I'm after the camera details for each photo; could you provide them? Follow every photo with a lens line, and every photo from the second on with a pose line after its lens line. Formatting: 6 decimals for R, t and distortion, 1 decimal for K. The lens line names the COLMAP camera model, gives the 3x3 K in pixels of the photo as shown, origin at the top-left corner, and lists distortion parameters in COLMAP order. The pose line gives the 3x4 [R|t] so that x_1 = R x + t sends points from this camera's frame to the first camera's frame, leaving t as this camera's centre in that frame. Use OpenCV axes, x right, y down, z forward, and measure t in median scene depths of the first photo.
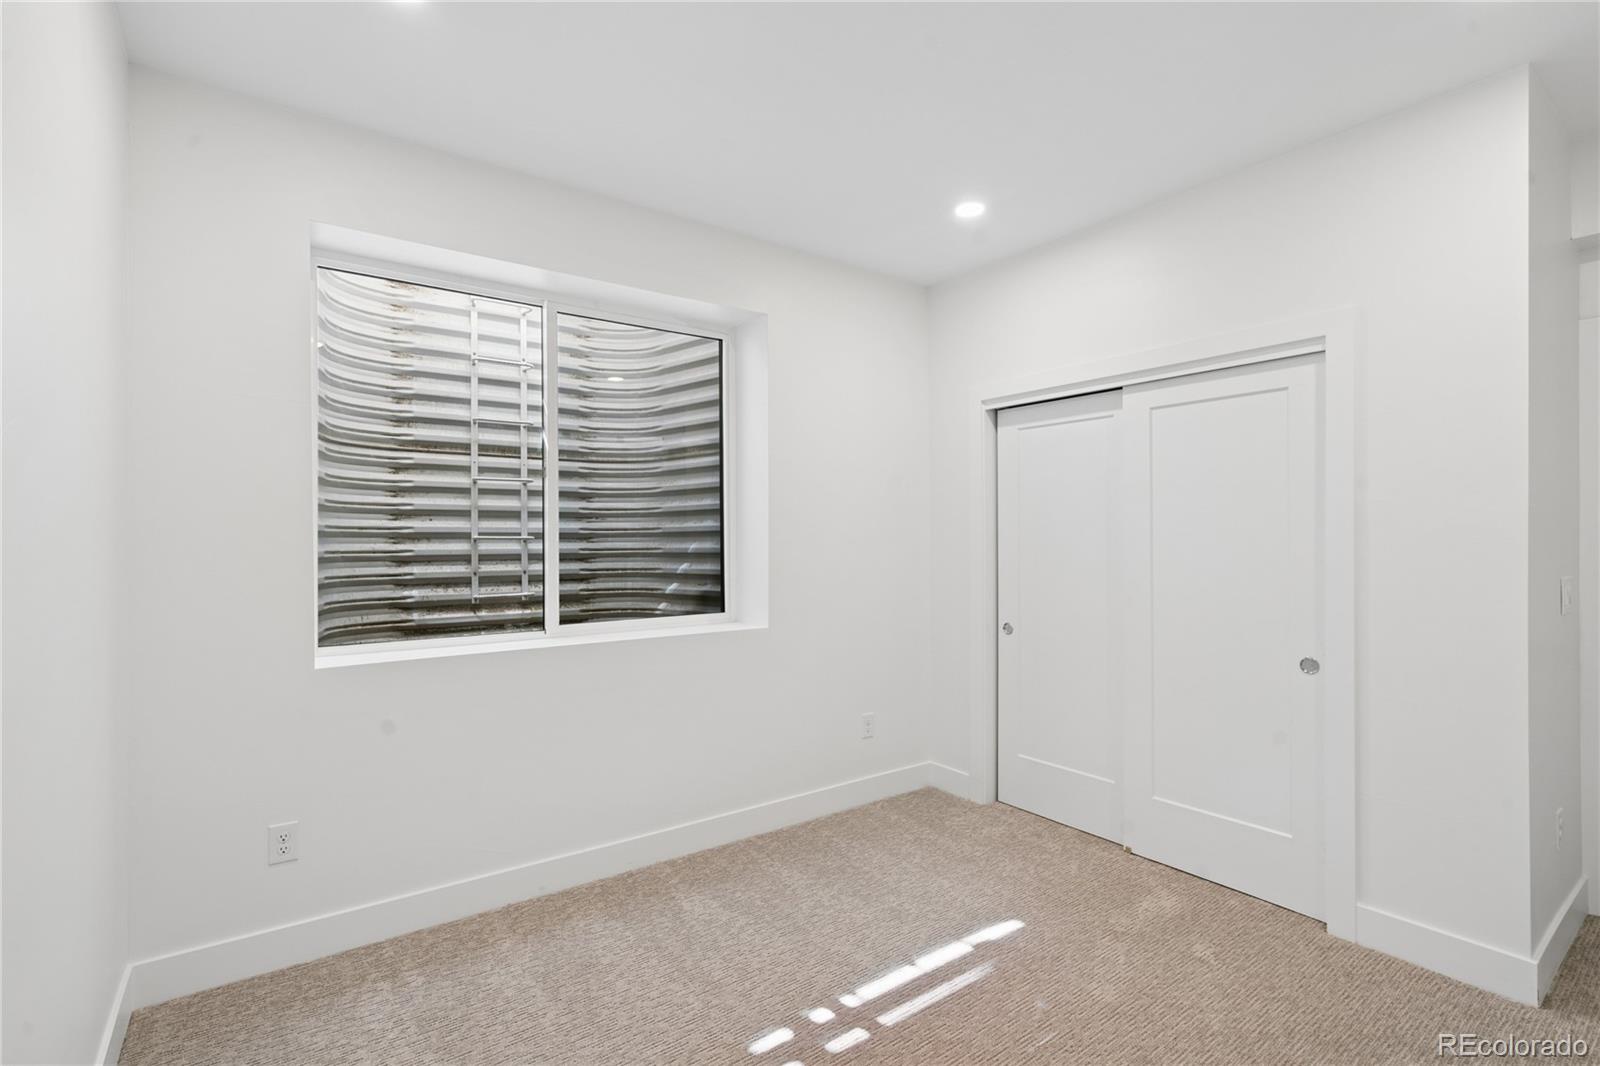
lens RADIAL K [[727.3, 0, 800.0], [0, 727.3, 533.0], [0, 0, 1]] dist [-0.001664, 0.008054]
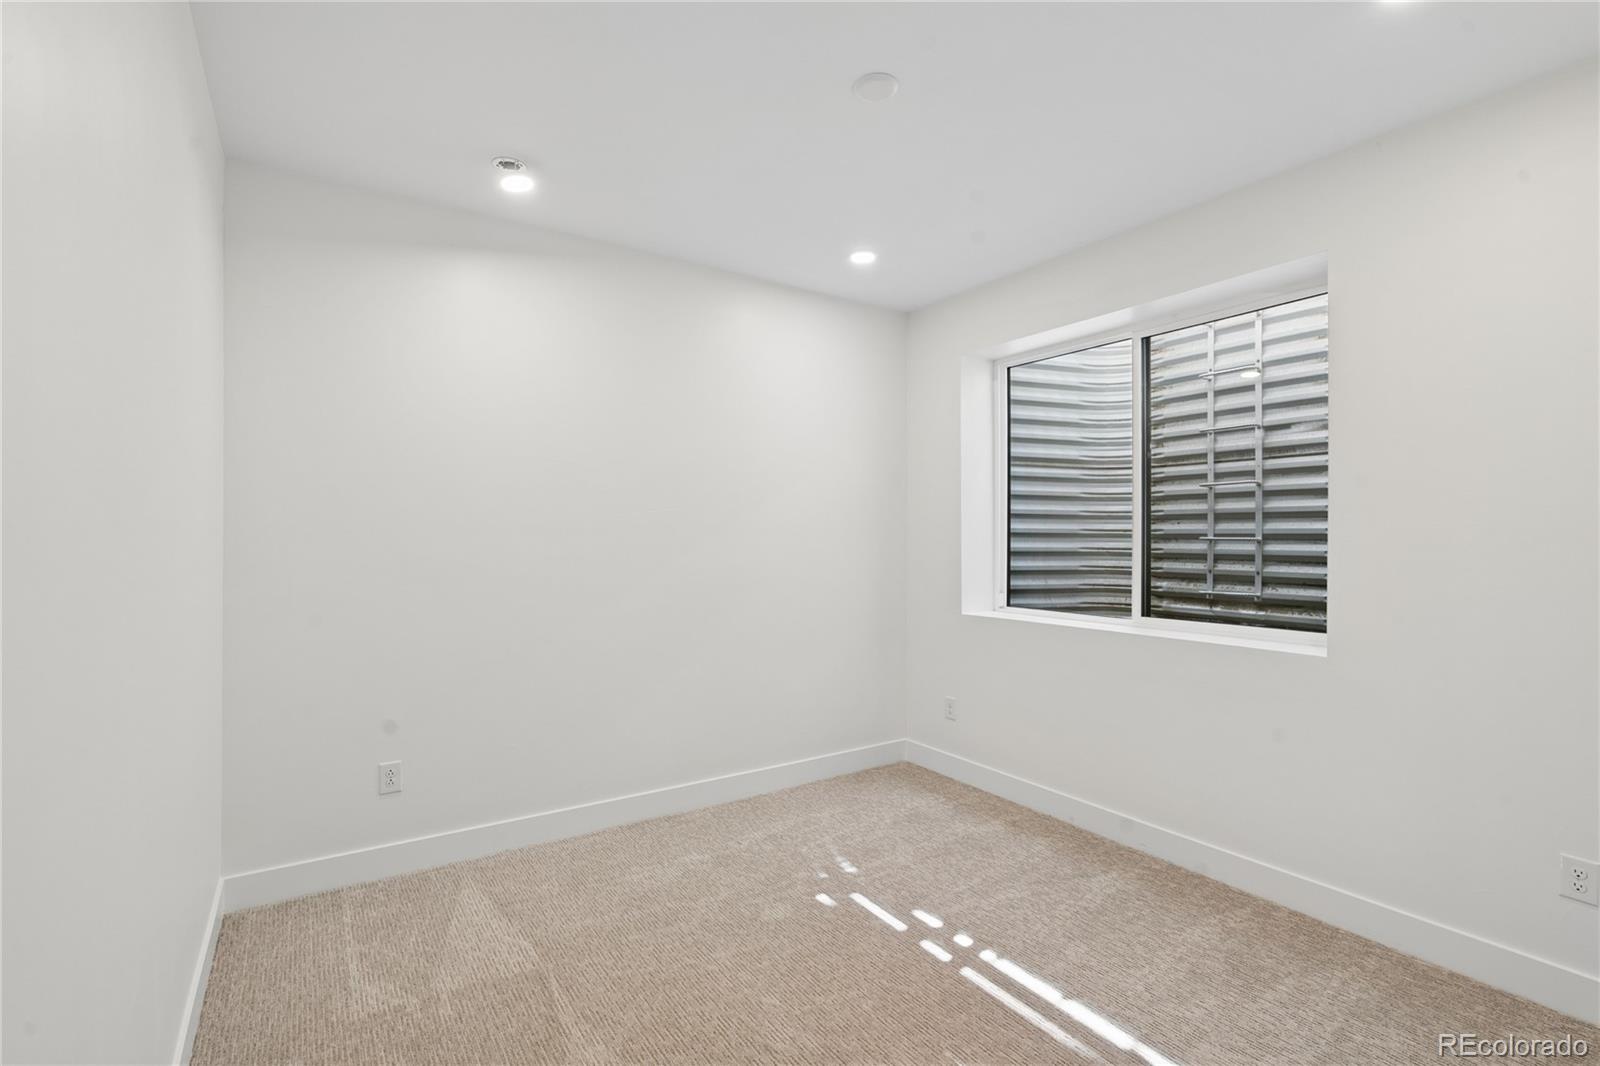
lens RADIAL K [[727.3, 0, 800.0], [0, 727.3, 533.0], [0, 0, 1]] dist [-0.001664, 0.008054]
pose [[-0.030610, -0.001815, -0.999530, 0.691484], [0.004565, 0.999988, -0.001955, -0.002668], [0.999521, -0.004622, -0.030601, 0.433366]]
